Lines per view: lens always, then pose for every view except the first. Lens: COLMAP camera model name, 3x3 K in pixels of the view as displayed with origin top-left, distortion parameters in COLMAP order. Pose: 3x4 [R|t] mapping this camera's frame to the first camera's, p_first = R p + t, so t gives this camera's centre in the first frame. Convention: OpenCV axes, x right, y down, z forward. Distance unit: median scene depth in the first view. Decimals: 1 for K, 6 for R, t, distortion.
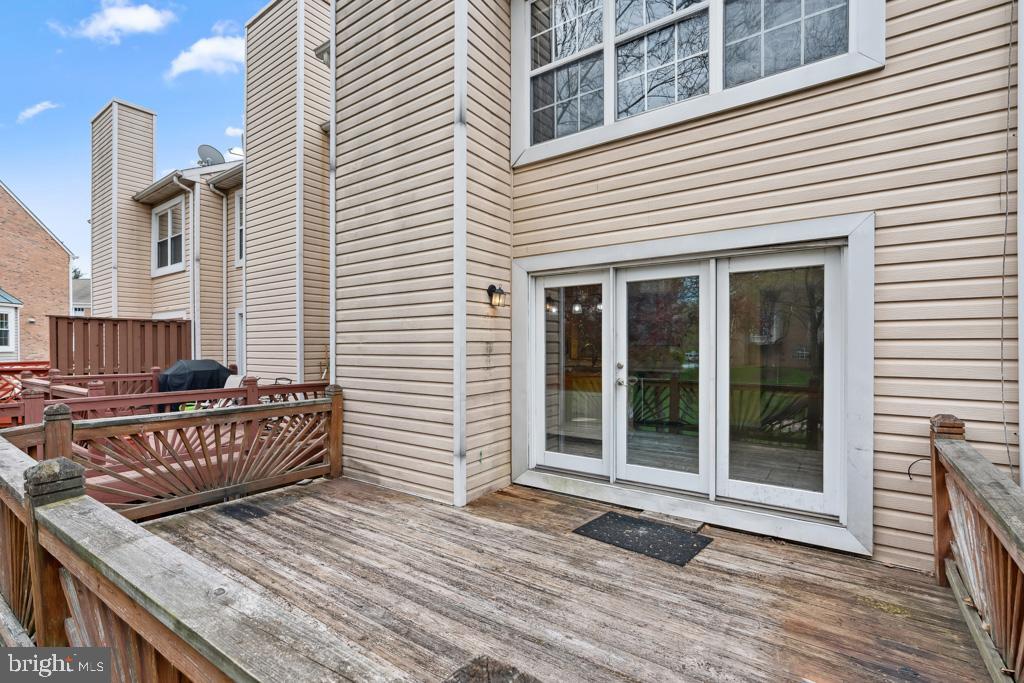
lens RADIAL K [[458.6, 0, 507.7], [0, 458.6, 350.1], [0, 0, 1]] dist [-0.001693, -0.000322]
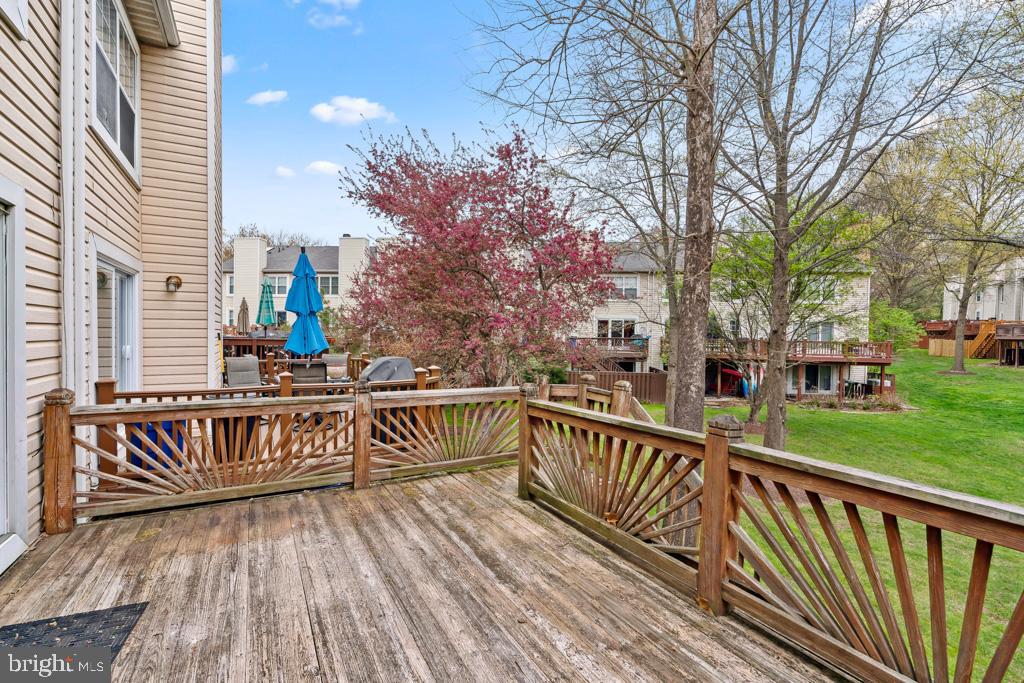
lens RADIAL K [[467.6, 0, 511.7], [0, 467.6, 336.6], [0, 0, 1]] dist [-0.002779, -0.000483]
pose [[-0.904189, -0.010343, 0.427008, -0.615373], [-0.006141, 0.999918, 0.011218, -0.016462], [-0.427089, 0.007521, -0.904178, 1.634170]]
